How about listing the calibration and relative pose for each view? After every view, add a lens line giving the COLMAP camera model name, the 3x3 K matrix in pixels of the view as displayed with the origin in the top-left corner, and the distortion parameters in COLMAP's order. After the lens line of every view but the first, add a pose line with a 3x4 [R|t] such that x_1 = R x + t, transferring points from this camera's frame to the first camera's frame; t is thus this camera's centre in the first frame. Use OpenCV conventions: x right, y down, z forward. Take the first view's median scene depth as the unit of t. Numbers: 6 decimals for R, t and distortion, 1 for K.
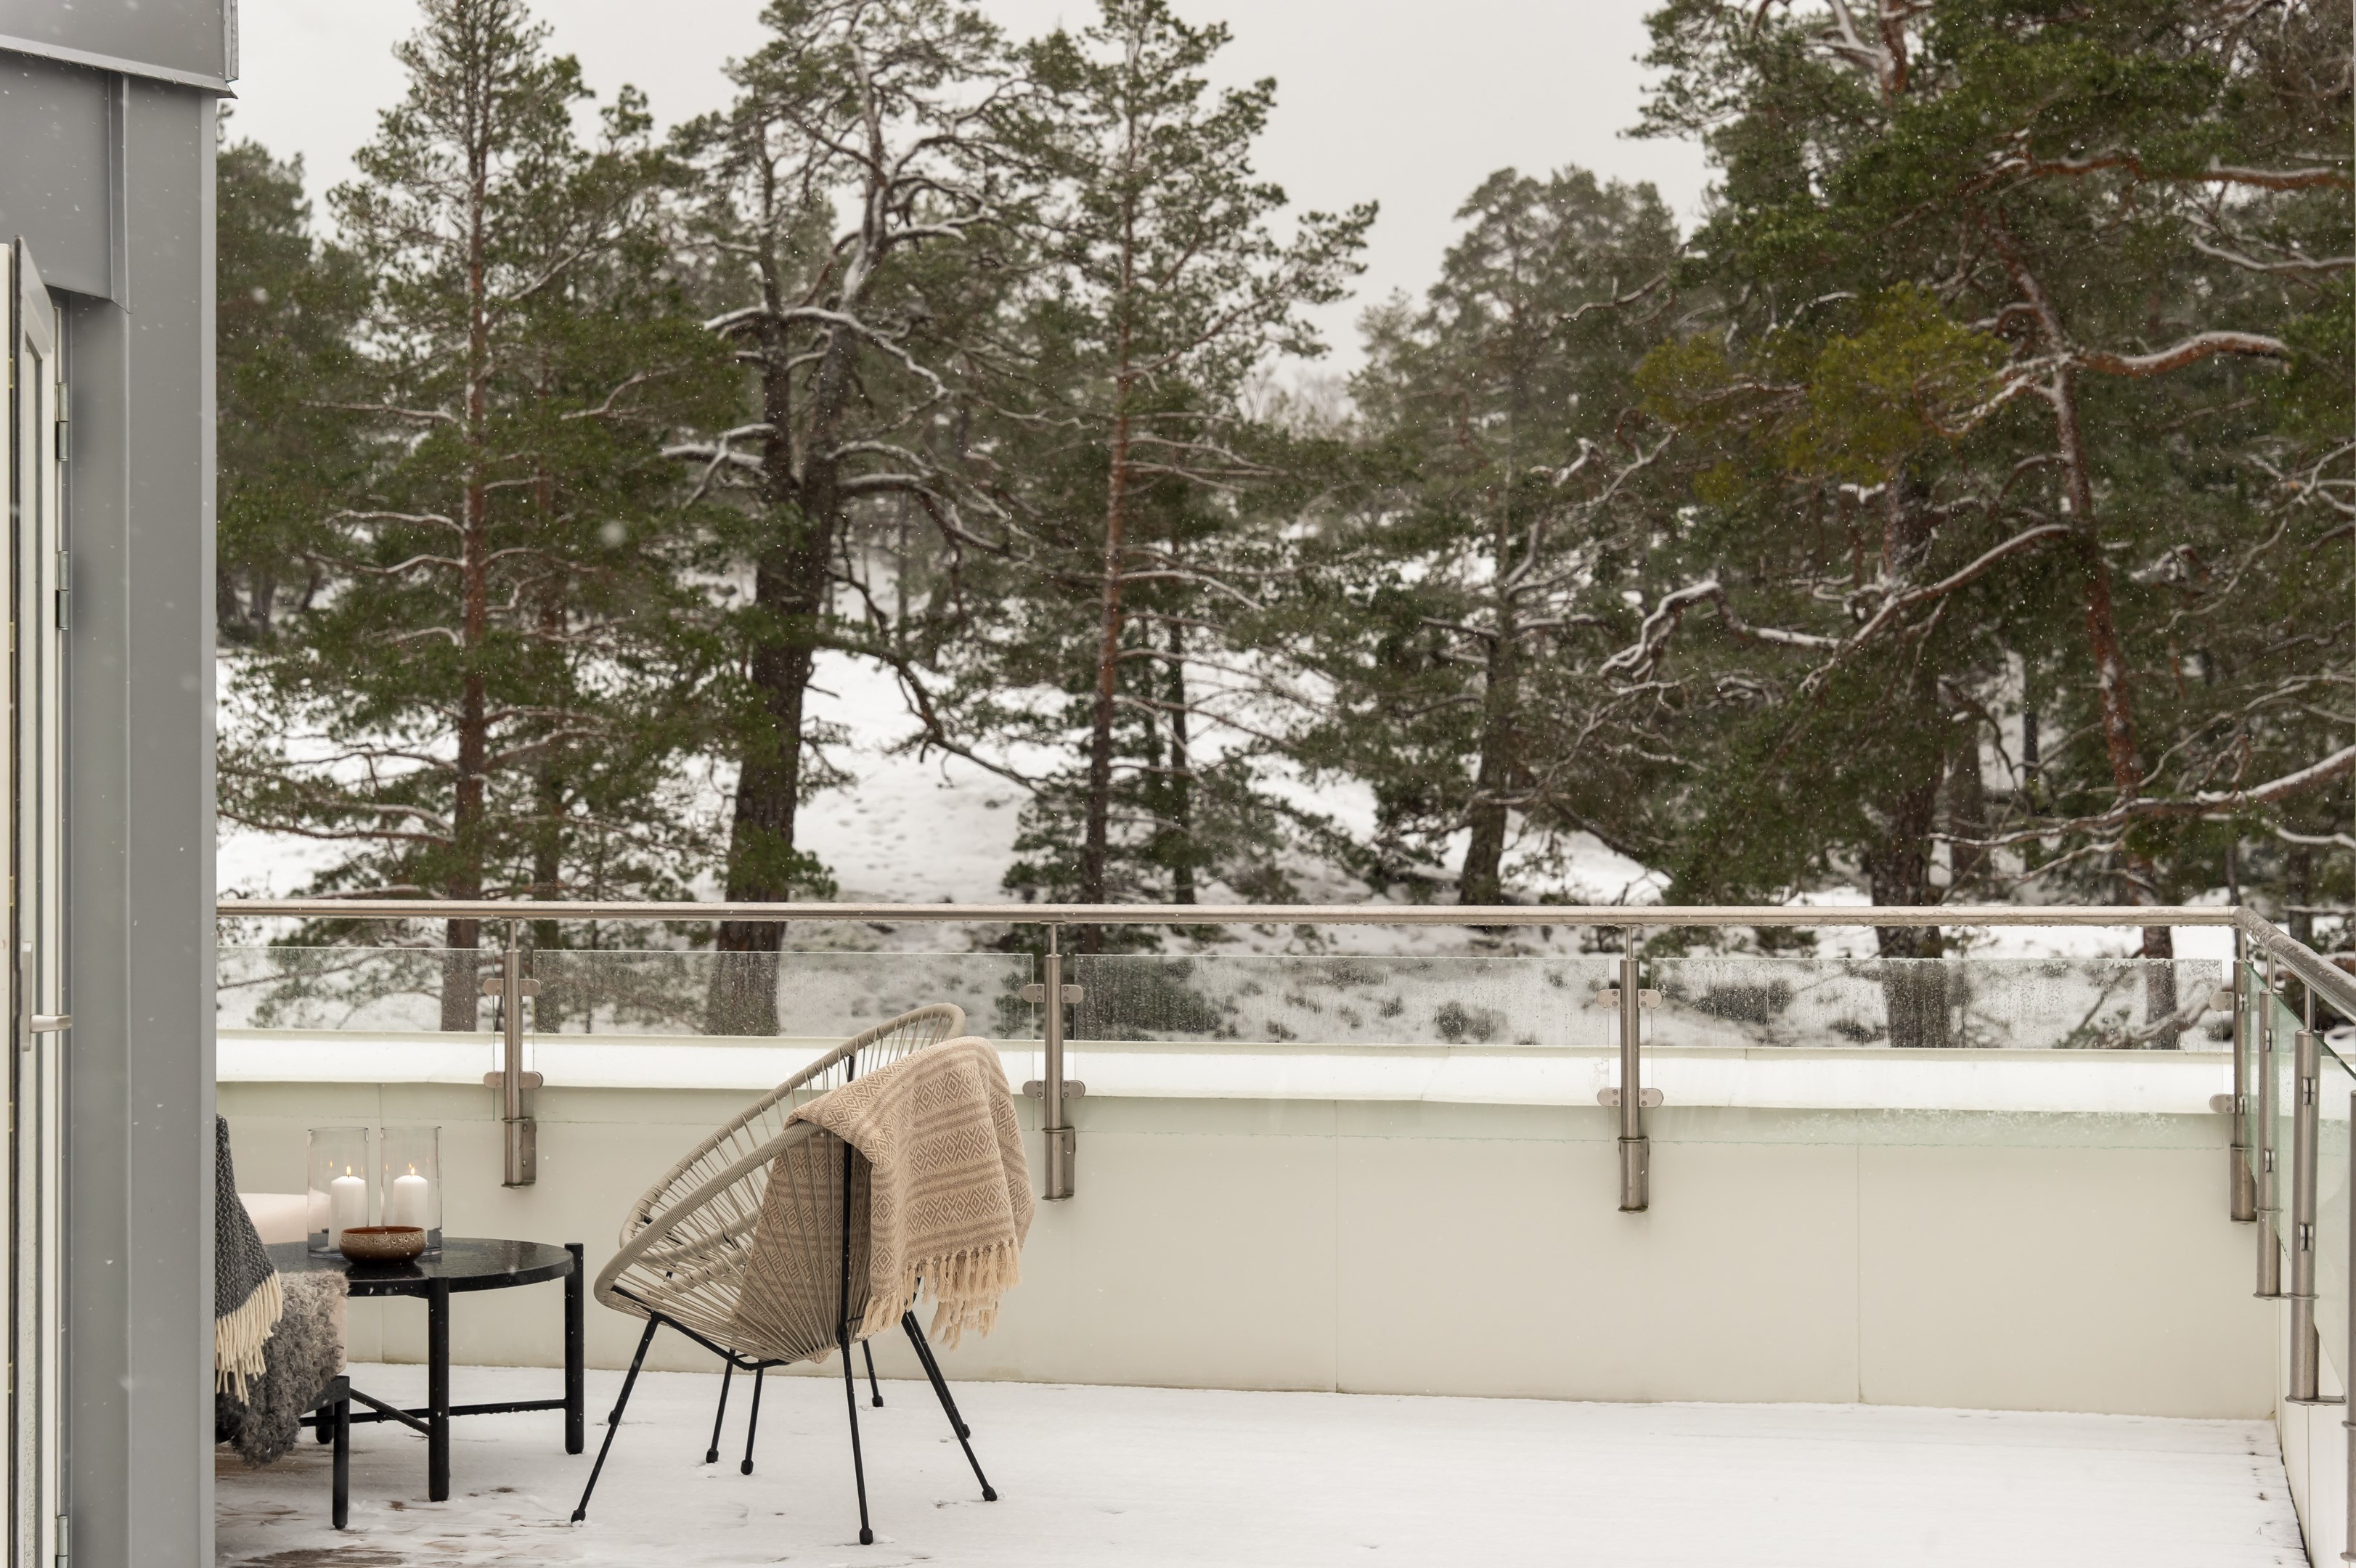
lens RADIAL K [[3930.4, 0, 1243.5], [0, 3930.4, 764.3], [0, 0, 1]] dist [0.023568, 0.000000]
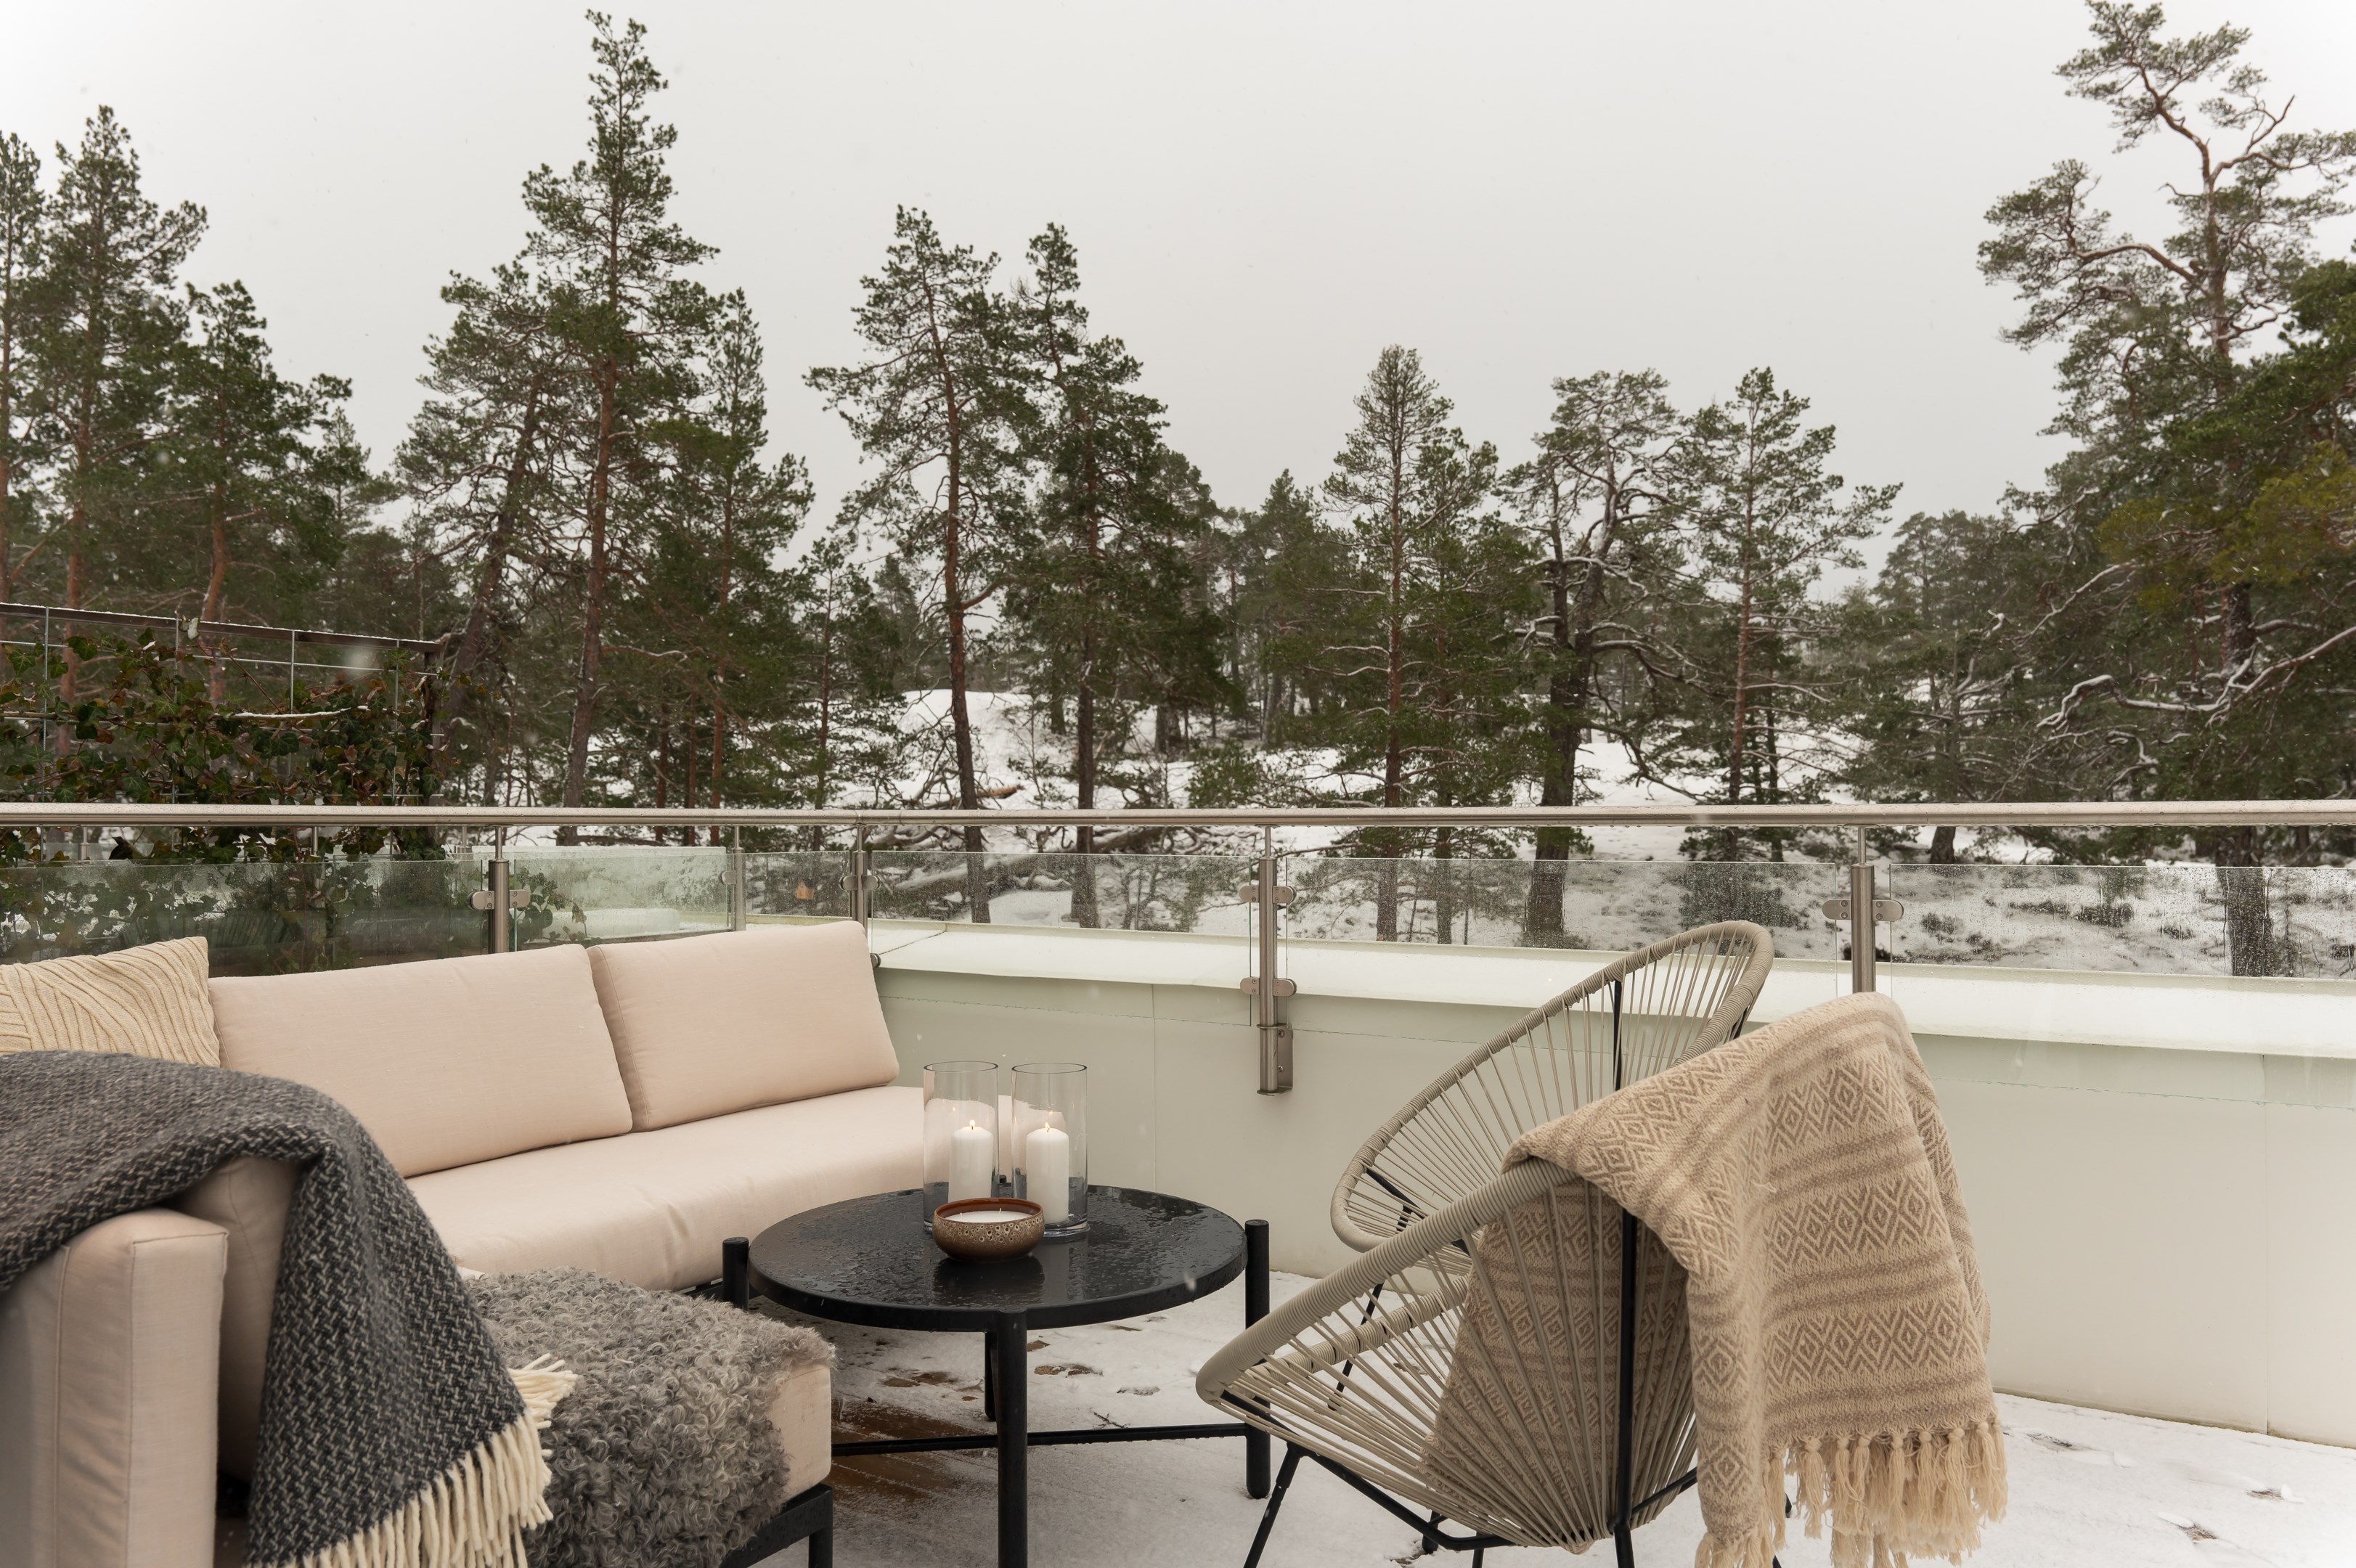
lens RADIAL K [[1633.4, 0, 1195.1], [0, 1633.4, 793.8], [0, 0, 1]] dist [0.030279, -0.035272]
pose [[0.942314, -0.007809, -0.334640, -0.017830], [0.005320, 0.999951, -0.008355, 0.009721], [0.334689, 0.006092, 0.942309, 0.169109]]
